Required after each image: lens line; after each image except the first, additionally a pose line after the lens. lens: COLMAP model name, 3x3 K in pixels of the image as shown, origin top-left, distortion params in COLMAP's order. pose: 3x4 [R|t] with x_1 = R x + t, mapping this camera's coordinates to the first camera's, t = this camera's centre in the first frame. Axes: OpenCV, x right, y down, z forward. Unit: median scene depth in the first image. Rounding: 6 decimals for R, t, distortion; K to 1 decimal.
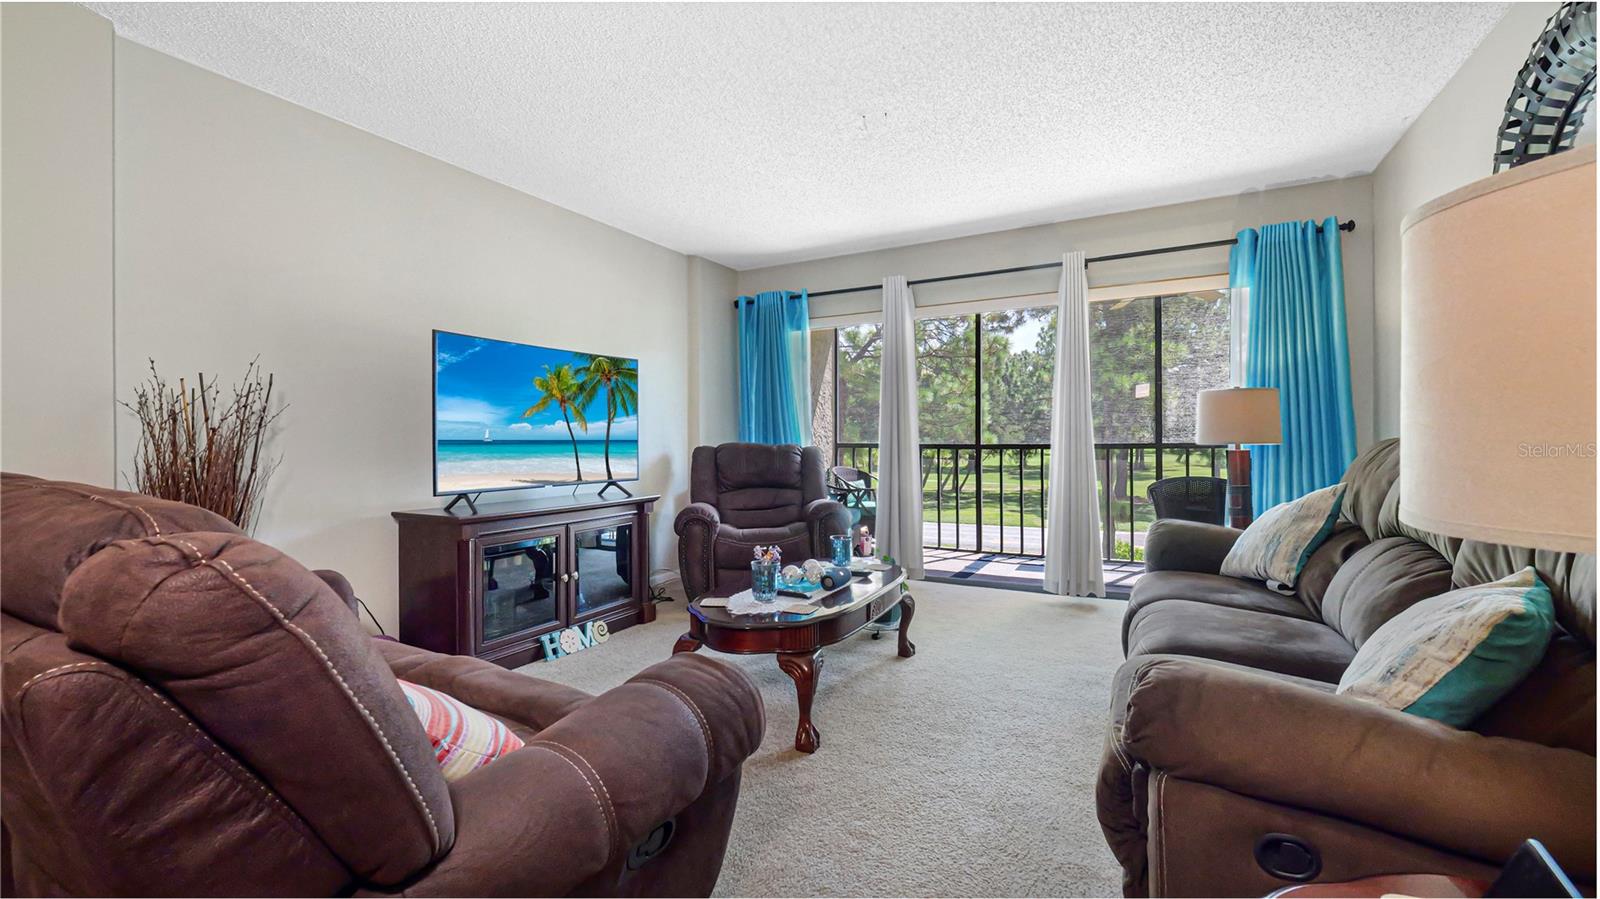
lens RADIAL K [[652.8, 0, 797.4], [0, 652.8, 429.4], [0, 0, 1]] dist [0.000356, -0.000108]
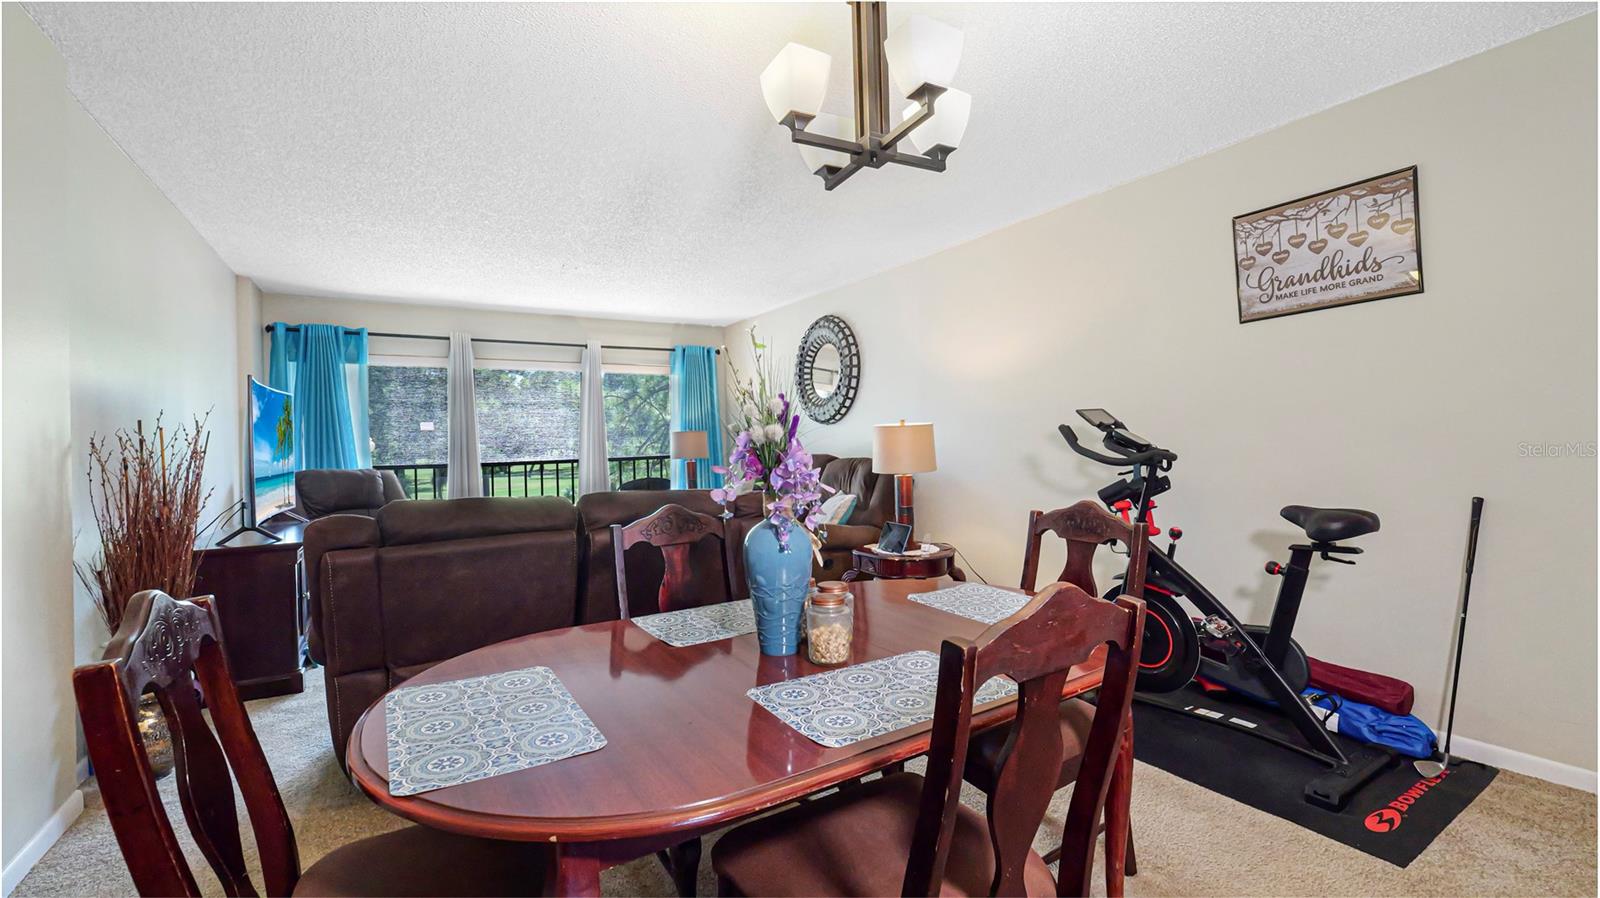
lens RADIAL K [[652.1, 0, 800.0], [0, 652.1, 449.0], [0, 0, 1]] dist [0.000740, -0.000227]
pose [[0.488531, -0.022171, 0.872265, -0.626690], [0.009284, 0.999753, 0.020212, -0.027314], [-0.872497, -0.001776, 0.488616, -0.184074]]
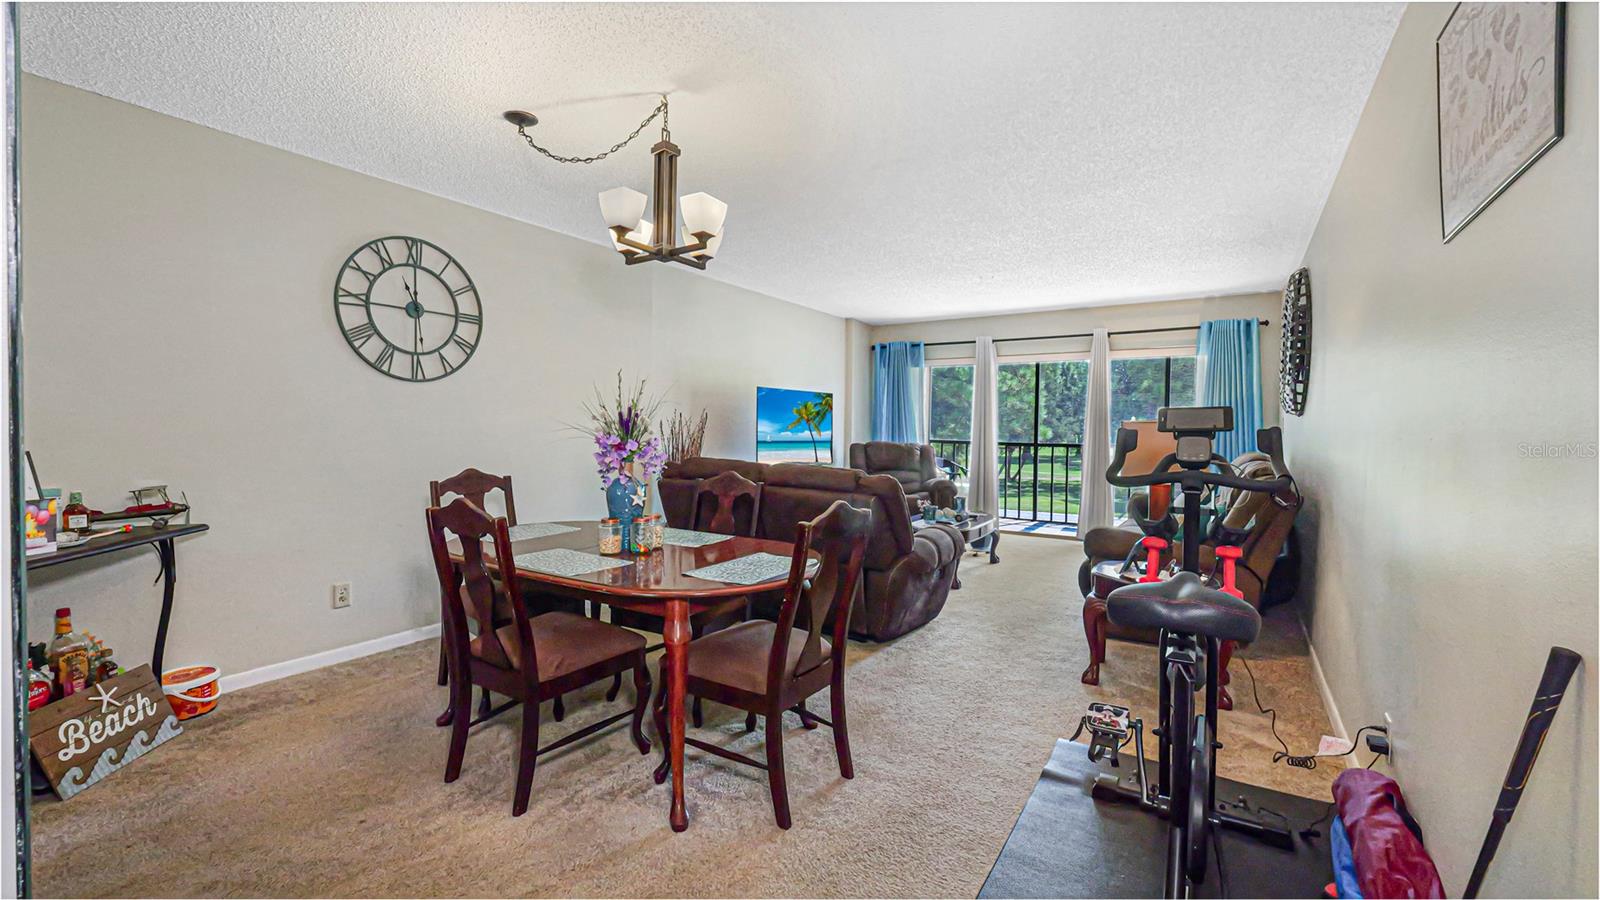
lens RADIAL K [[656.0, 0, 797.7], [0, 656.0, 439.5], [0, 0, 1]] dist [-0.000698, -0.000087]
pose [[0.997128, 0.016524, -0.073914, -0.170221], [-0.013796, 0.999210, 0.037257, -0.039715], [0.074471, -0.036130, 0.996568, -0.580871]]
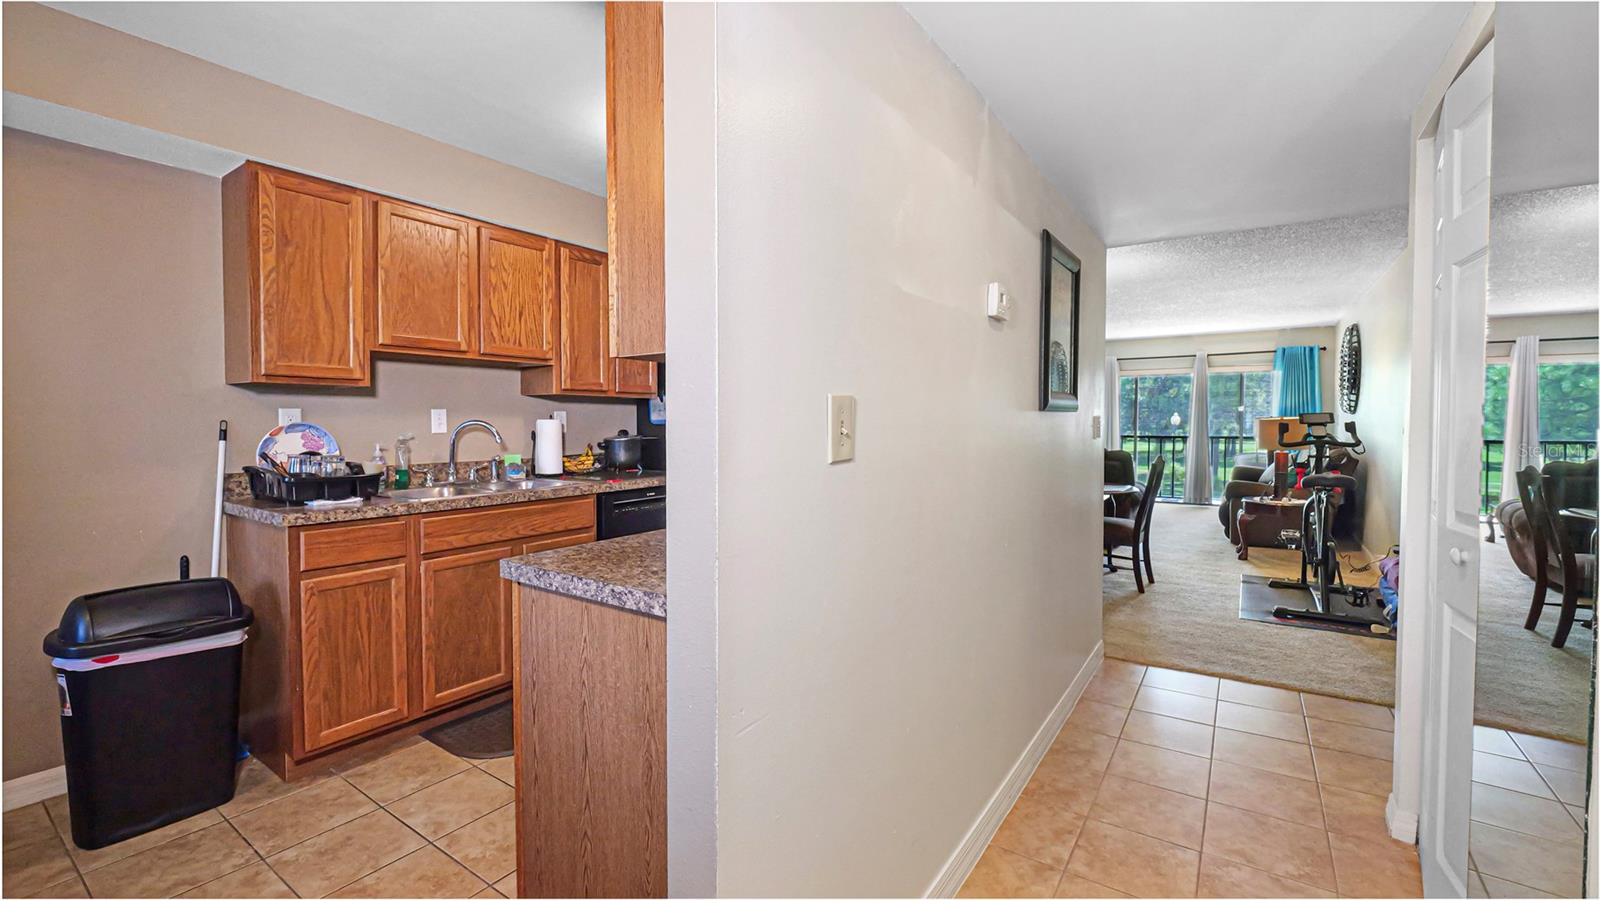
lens RADIAL K [[669.4, 0, 800.0], [0, 669.4, 450.0], [0, 0, 1]] dist [0.000792, -0.000277]
pose [[0.995875, 0.011250, -0.090039, -0.610308], [-0.006558, 0.998613, 0.052242, -0.040170], [0.090502, -0.051436, 0.994567, -1.185641]]
